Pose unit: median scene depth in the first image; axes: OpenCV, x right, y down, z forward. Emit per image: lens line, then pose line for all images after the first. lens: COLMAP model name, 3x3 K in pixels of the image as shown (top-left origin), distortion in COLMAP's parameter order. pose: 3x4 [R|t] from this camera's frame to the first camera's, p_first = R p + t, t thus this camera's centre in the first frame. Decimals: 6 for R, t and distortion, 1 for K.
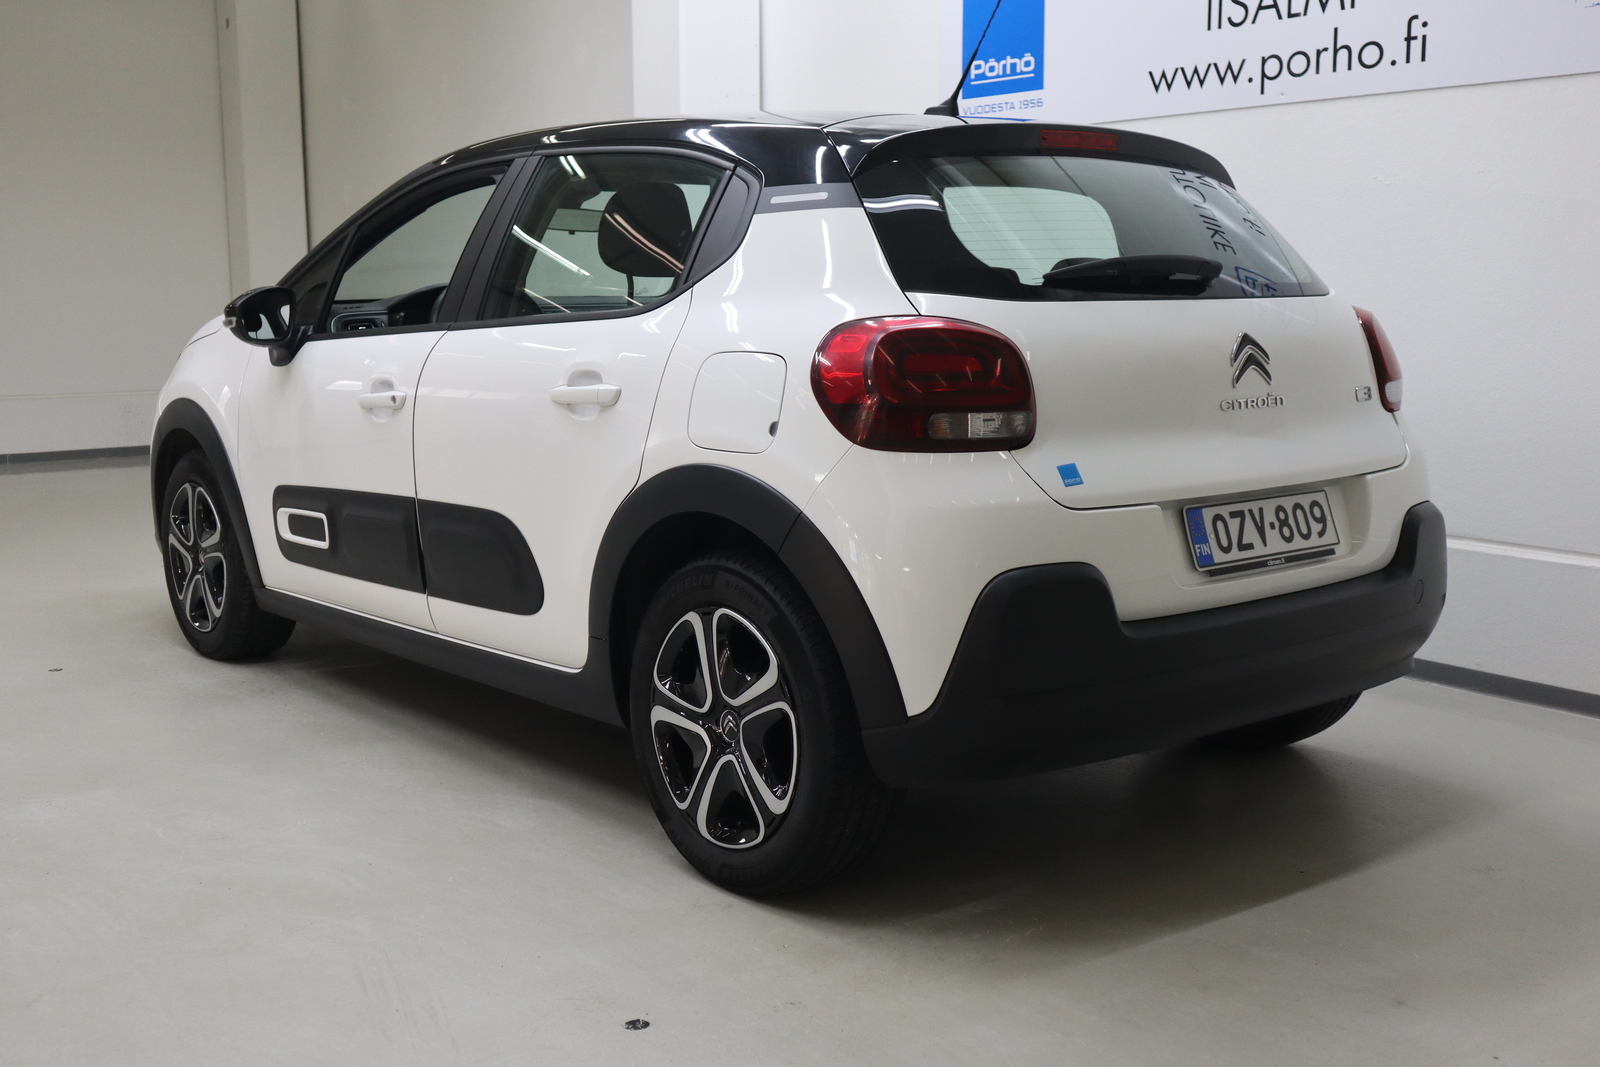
lens RADIAL K [[1704.1, 0, 800.0], [0, 1704.1, 535.0], [0, 0, 1]] dist [0.005215, 0.000000]
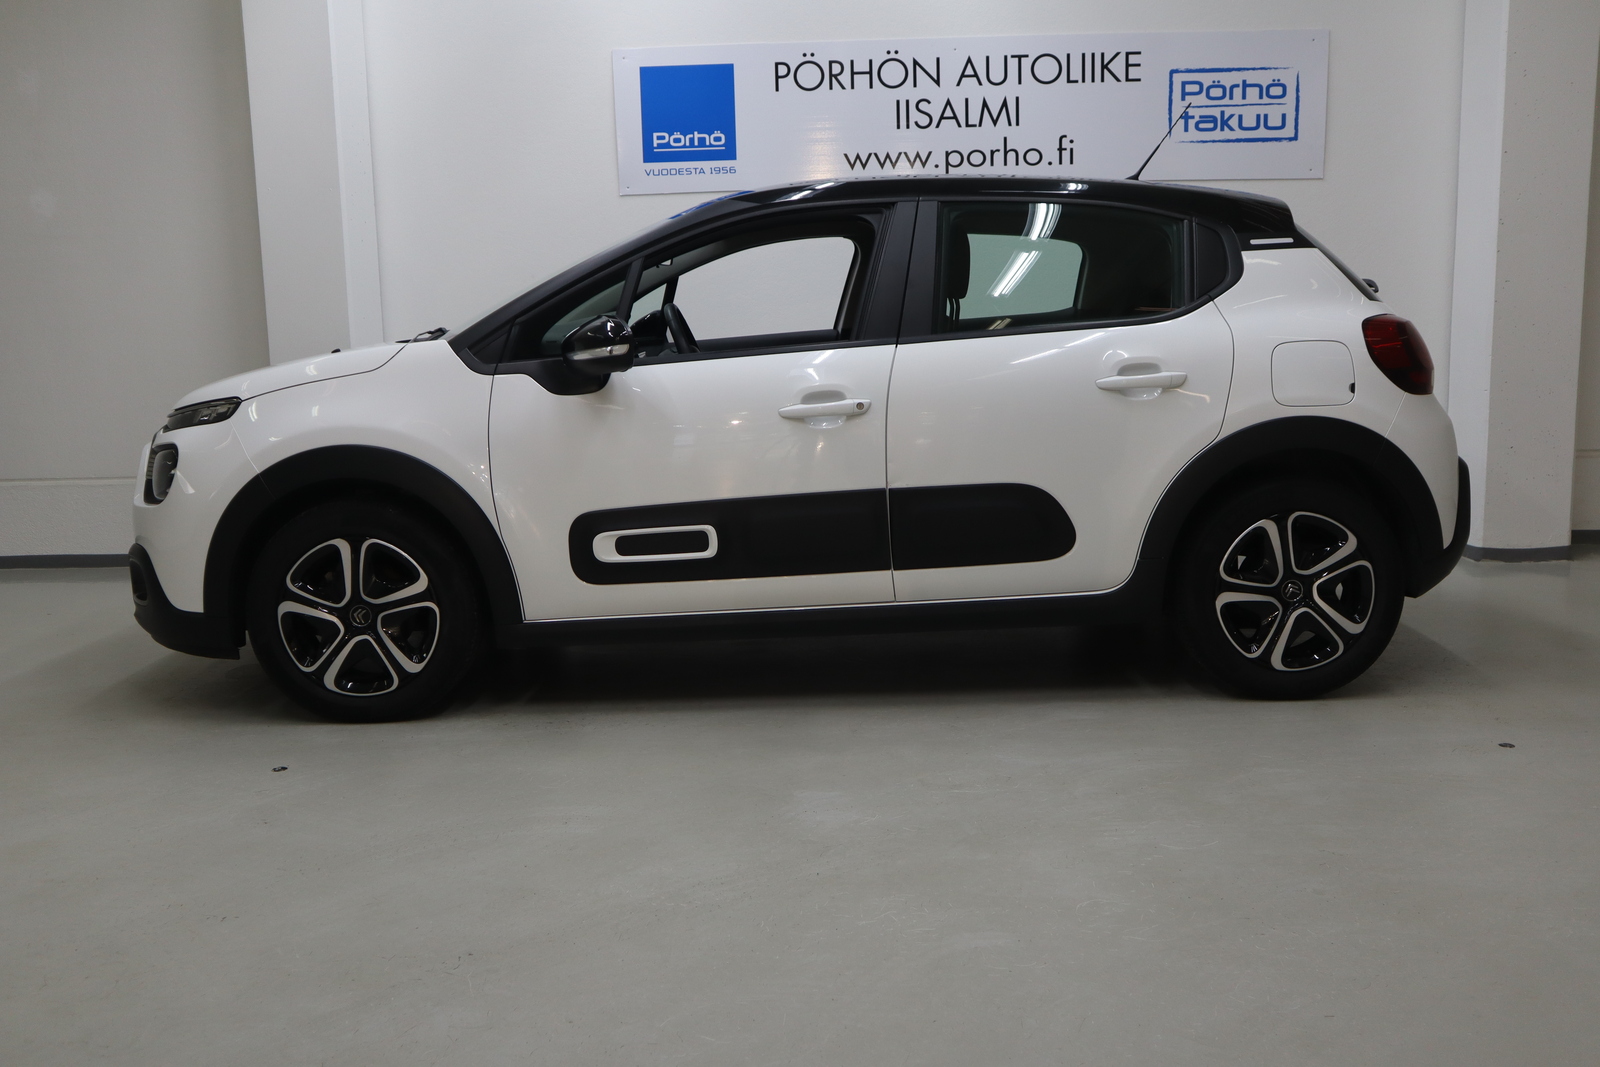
lens RADIAL K [[1452.0, 0, 794.5], [0, 1452.0, 535.5], [0, 0, 1]] dist [-0.068100, 0.059413]
pose [[0.631214, -0.132948, 0.764130, -0.811172], [0.136261, 0.988885, 0.059493, -0.045315], [-0.763546, 0.066569, 0.642314, 0.325235]]
